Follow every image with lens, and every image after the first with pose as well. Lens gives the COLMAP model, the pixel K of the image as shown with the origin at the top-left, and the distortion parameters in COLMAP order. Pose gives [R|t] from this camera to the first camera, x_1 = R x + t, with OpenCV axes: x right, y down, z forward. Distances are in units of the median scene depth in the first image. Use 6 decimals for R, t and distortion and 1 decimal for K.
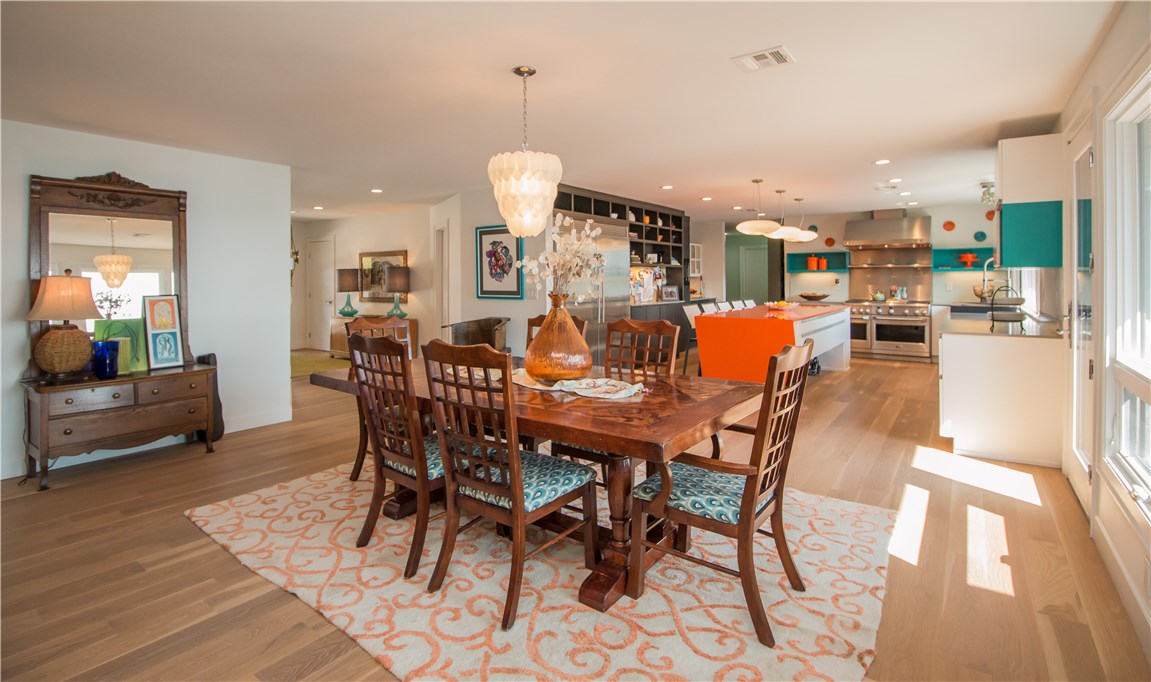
lens RADIAL K [[542.1, 0, 576.6], [0, 542.1, 280.1], [0, 0, 1]] dist [-0.000265, 0.000000]
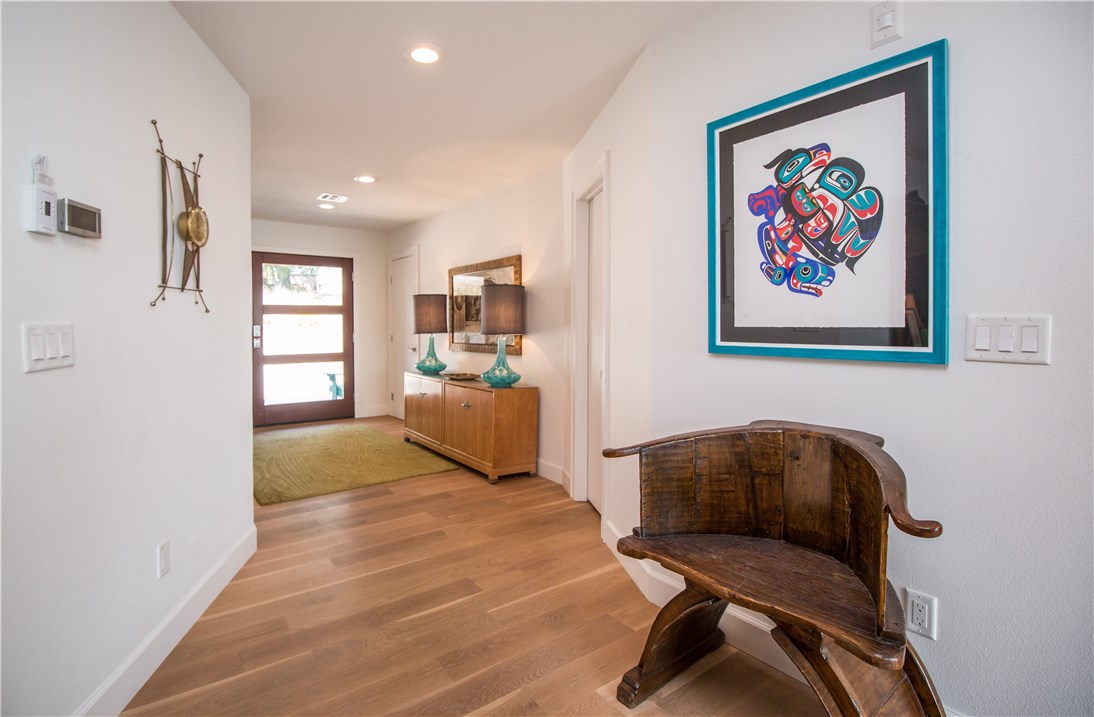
lens RADIAL K [[518.4, 0, 542.9], [0, 518.4, 328.6], [0, 0, 1]] dist [0.000888, 0.000044]
pose [[0.955410, 0.004787, -0.295243, -0.143097], [-0.003506, 0.999982, 0.004866, 0.014088], [0.295261, -0.003614, 0.955410, 0.523561]]
